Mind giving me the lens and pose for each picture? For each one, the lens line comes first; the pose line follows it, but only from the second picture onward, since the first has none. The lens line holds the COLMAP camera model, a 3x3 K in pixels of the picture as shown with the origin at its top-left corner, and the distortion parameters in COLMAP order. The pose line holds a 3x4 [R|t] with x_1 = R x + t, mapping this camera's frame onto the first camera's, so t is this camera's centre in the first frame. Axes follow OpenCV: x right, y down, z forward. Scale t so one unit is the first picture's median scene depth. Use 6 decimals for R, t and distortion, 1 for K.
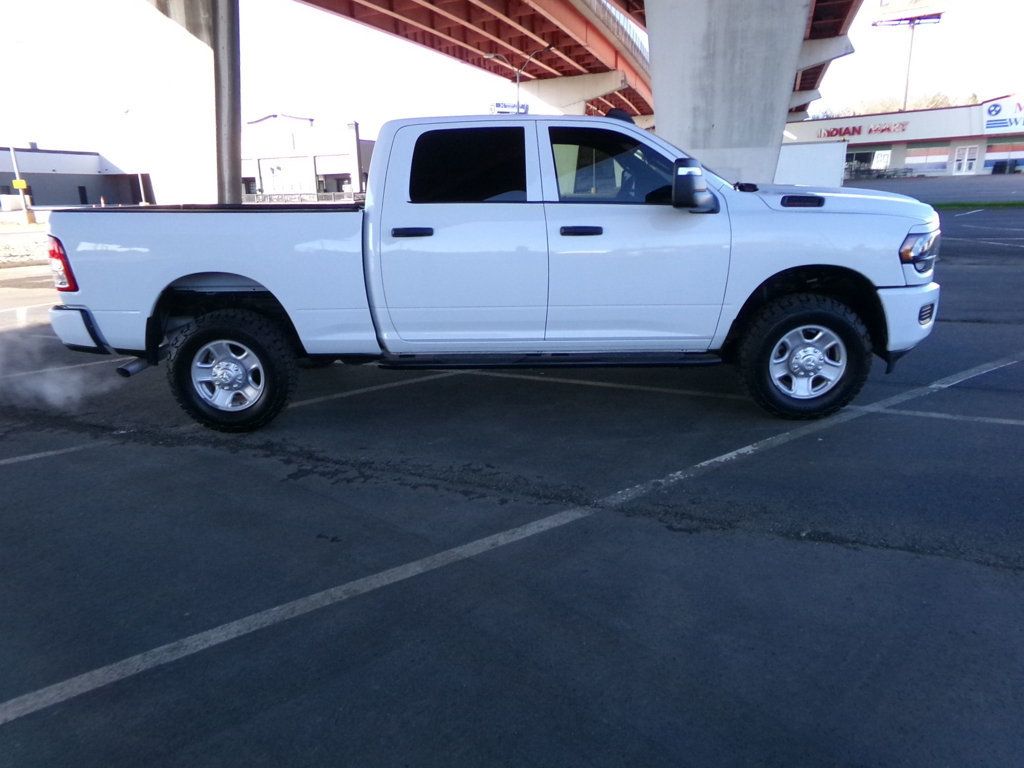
lens RADIAL K [[709.4, 0, 512.4], [0, 709.4, 363.6], [0, 0, 1]] dist [-0.026274, 0.044093]
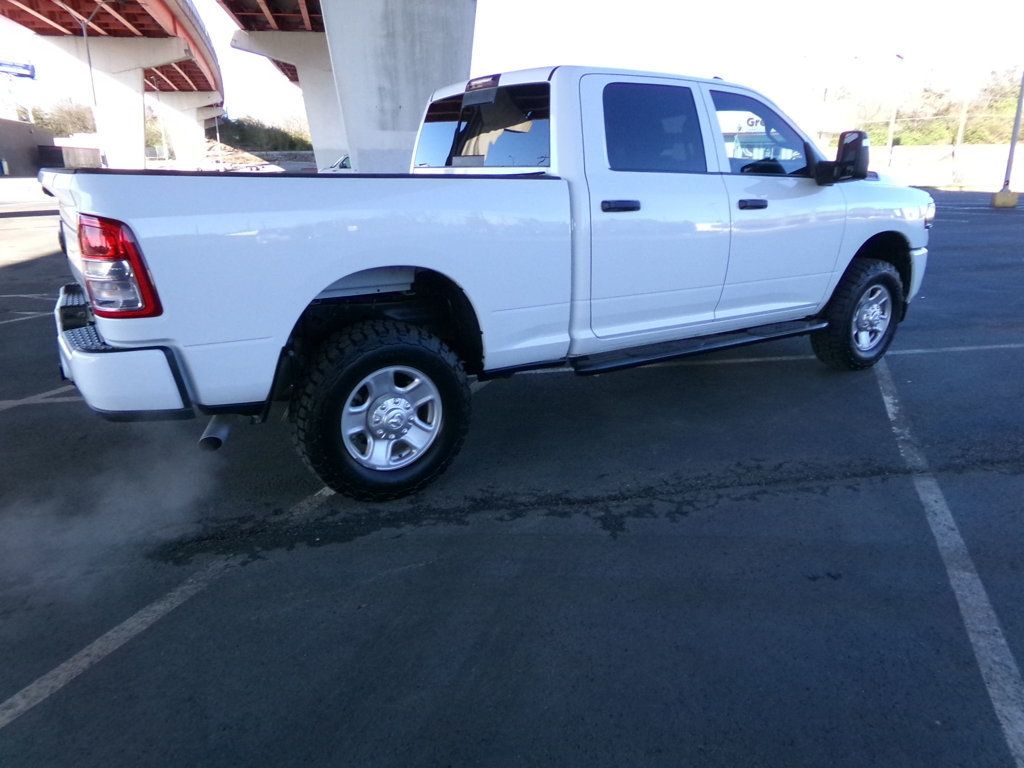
lens RADIAL K [[709.4, 0, 512.4], [0, 709.4, 363.6], [0, 0, 1]] dist [-0.026274, 0.044093]
pose [[0.812069, -0.129899, 0.568920, -0.610656], [0.119969, 0.991248, 0.055085, -0.052657], [-0.571097, 0.023520, 0.820546, 0.328878]]
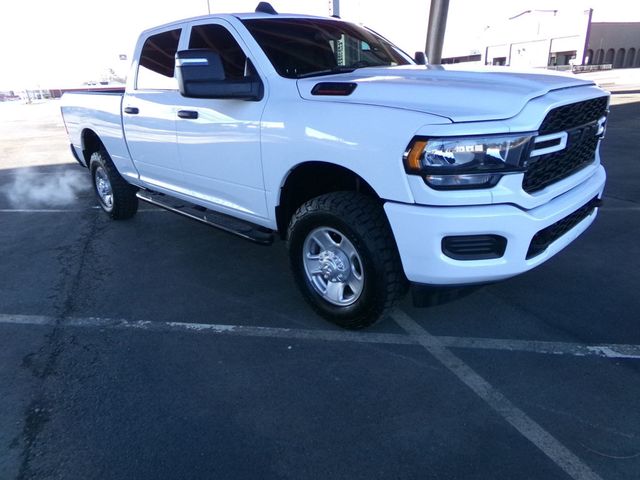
lens RADIAL K [[443.4, 0, 320.3], [0, 443.4, 227.2], [0, 0, 1]] dist [-0.026274, 0.044093]
pose [[0.708379, 0.211309, -0.673460, 0.674434], [-0.135356, 0.977095, 0.164206, -0.124533], [0.692732, -0.025163, 0.720756, 0.488152]]
